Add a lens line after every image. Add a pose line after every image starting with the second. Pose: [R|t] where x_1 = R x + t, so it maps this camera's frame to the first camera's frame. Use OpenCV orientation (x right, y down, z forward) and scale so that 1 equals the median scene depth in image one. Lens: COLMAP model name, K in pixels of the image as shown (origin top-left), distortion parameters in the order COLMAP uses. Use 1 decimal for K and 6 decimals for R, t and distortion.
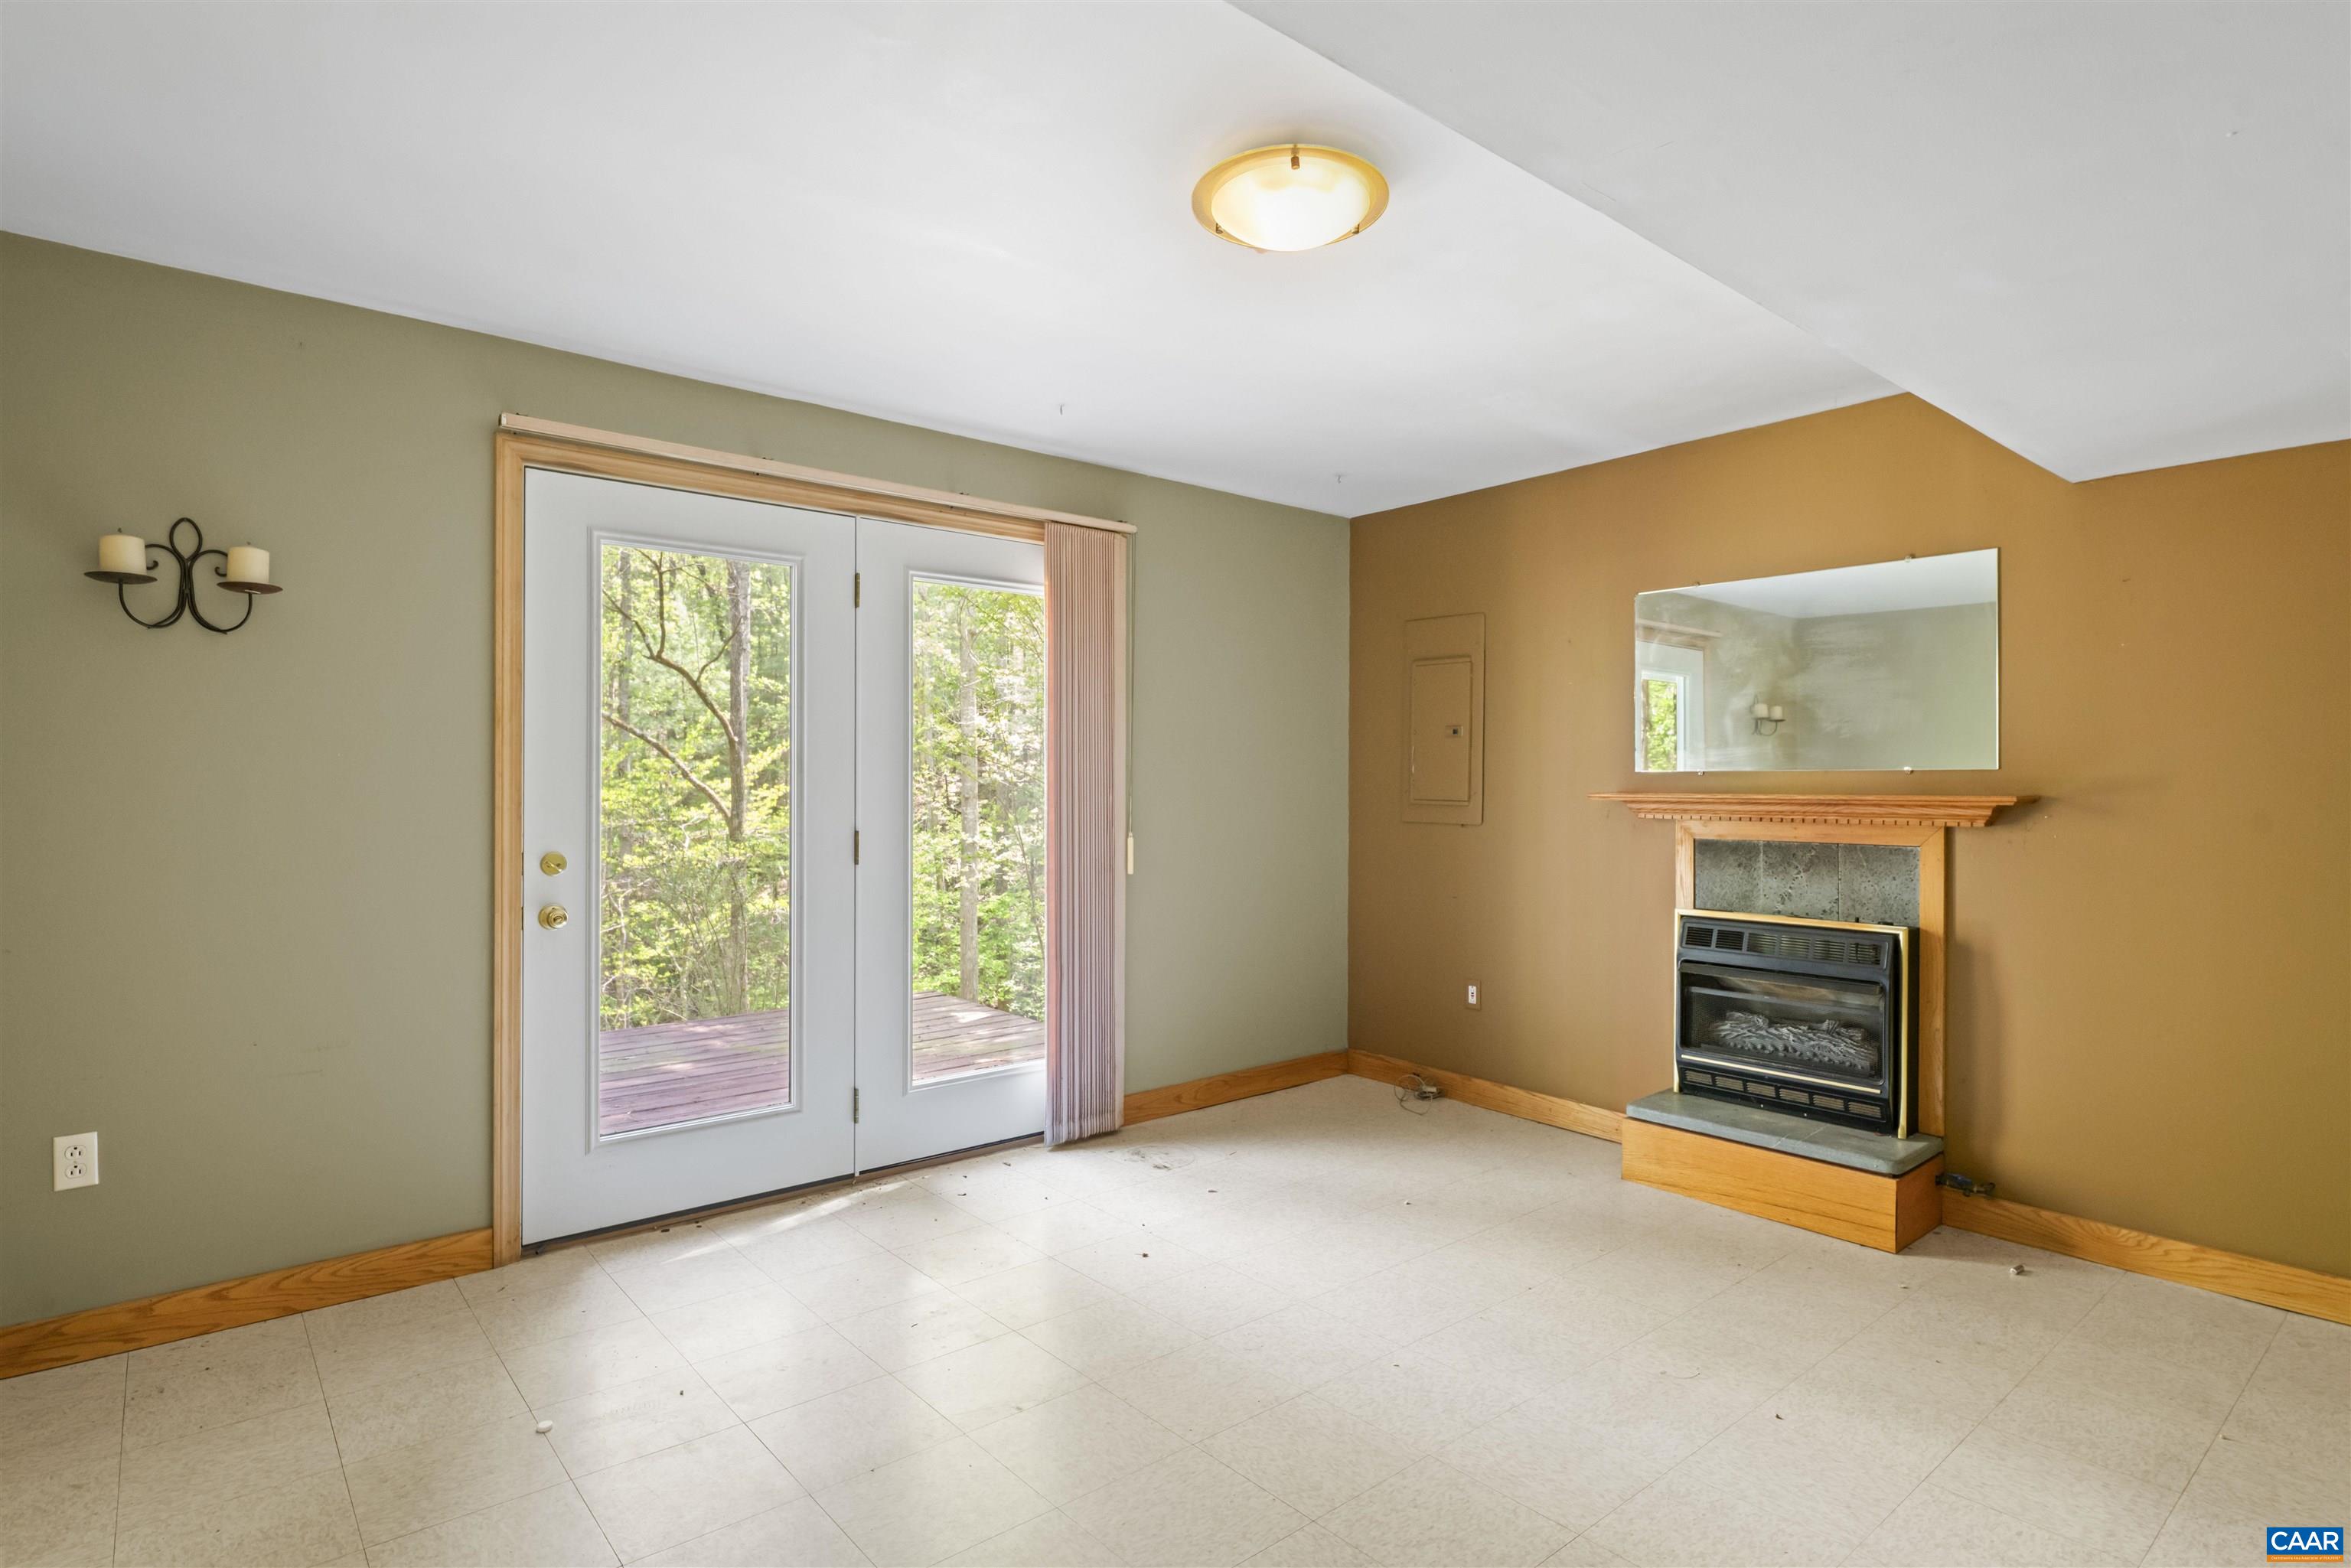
lens RADIAL K [[1199.0, 0, 1177.5], [0, 1199.0, 790.6], [0, 0, 1]] dist [-0.009153, -0.000407]
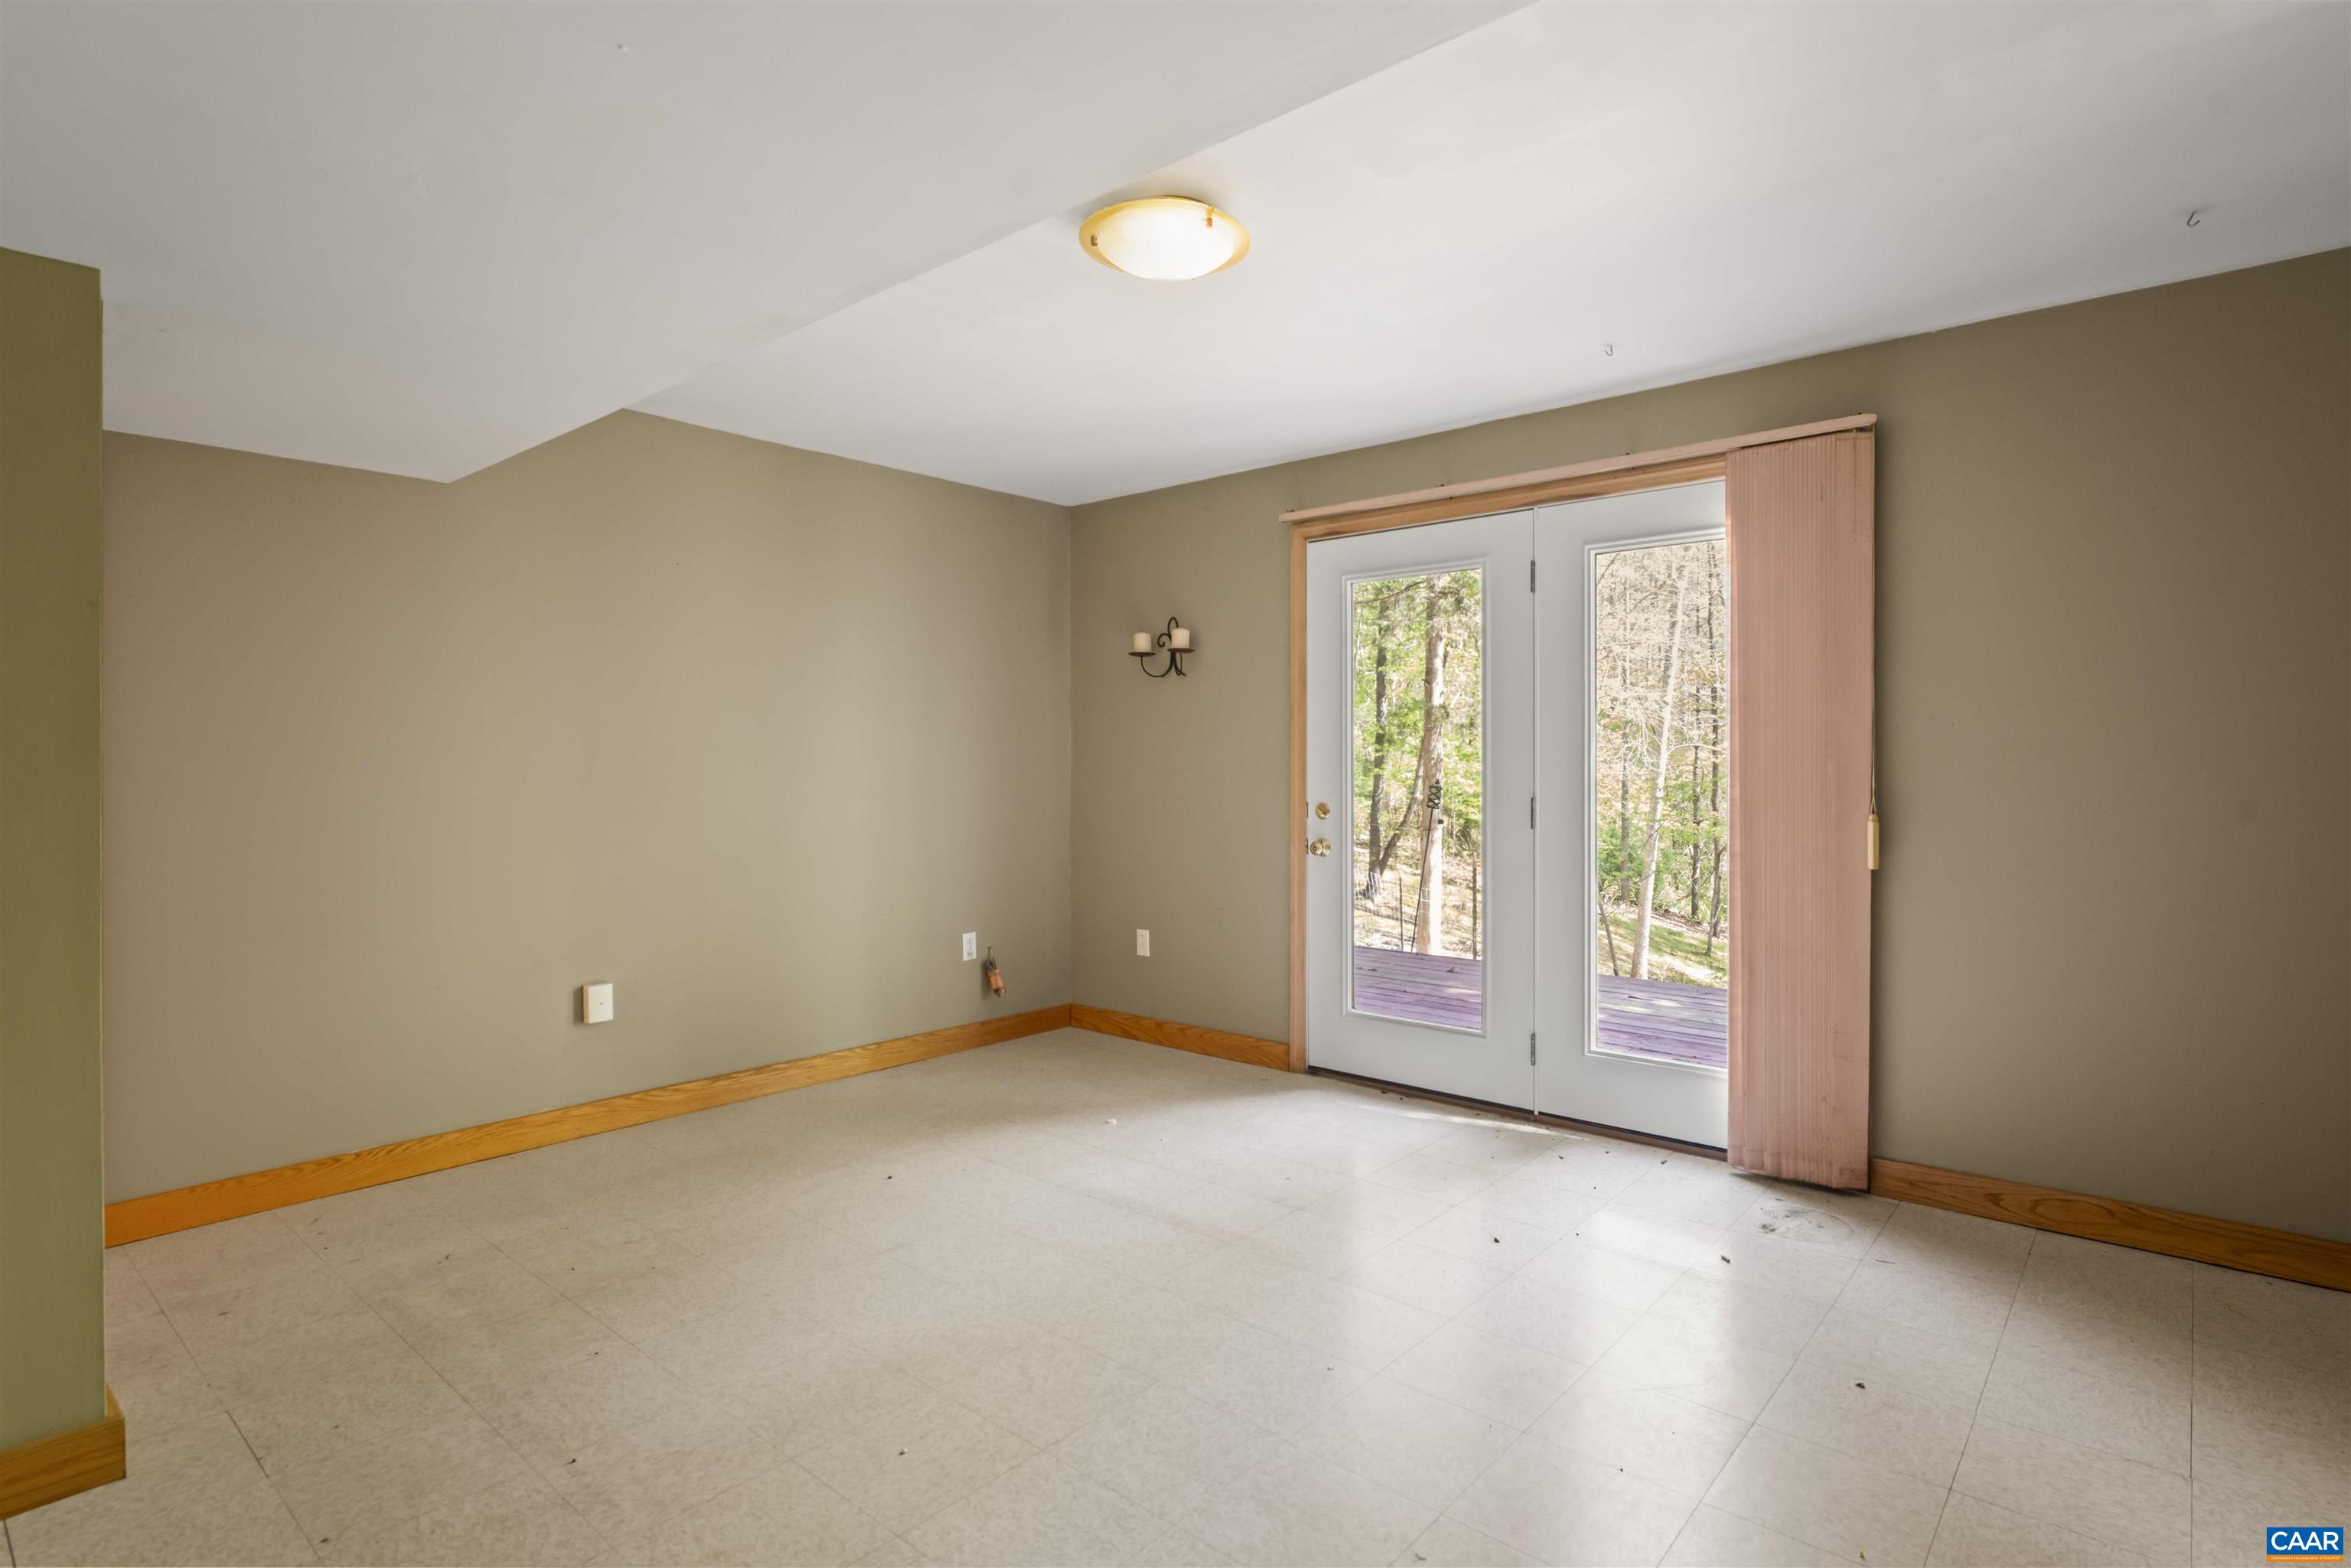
lens RADIAL K [[1199.0, 0, 1177.6], [0, 1199.0, 771.4], [0, 0, 1]] dist [-0.009153, -0.000407]
pose [[0.146057, 0.006800, -0.989253, 0.837153], [-0.000081, 0.999976, 0.006862, 0.002960], [0.989276, -0.000922, 0.146054, 0.573173]]
